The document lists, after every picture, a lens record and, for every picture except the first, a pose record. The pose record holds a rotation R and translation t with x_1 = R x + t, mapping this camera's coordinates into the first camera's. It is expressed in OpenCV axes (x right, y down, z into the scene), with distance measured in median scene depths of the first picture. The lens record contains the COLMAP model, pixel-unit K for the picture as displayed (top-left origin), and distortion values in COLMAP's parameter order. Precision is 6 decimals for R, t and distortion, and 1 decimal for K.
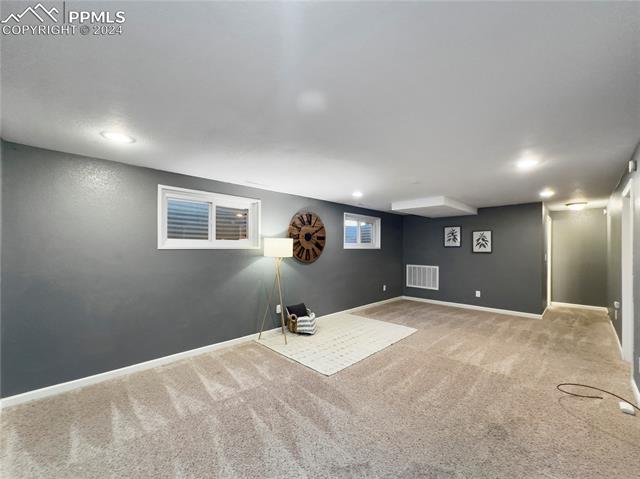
lens RADIAL K [[257.6, 0, 322.4], [0, 257.6, 239.2], [0, 0, 1]] dist [-0.001165, 0.000149]
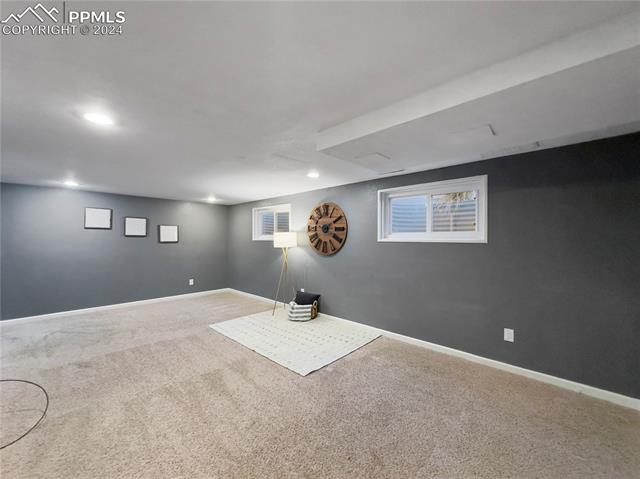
lens RADIAL K [[257.6, 0, 322.4], [0, 257.6, 239.2], [0, 0, 1]] dist [-0.001165, 0.000149]
pose [[0.034909, -0.003858, -0.999383, 0.887223], [0.030469, 0.999532, -0.002794, 0.031791], [0.998926, -0.030352, 0.035010, 0.934637]]
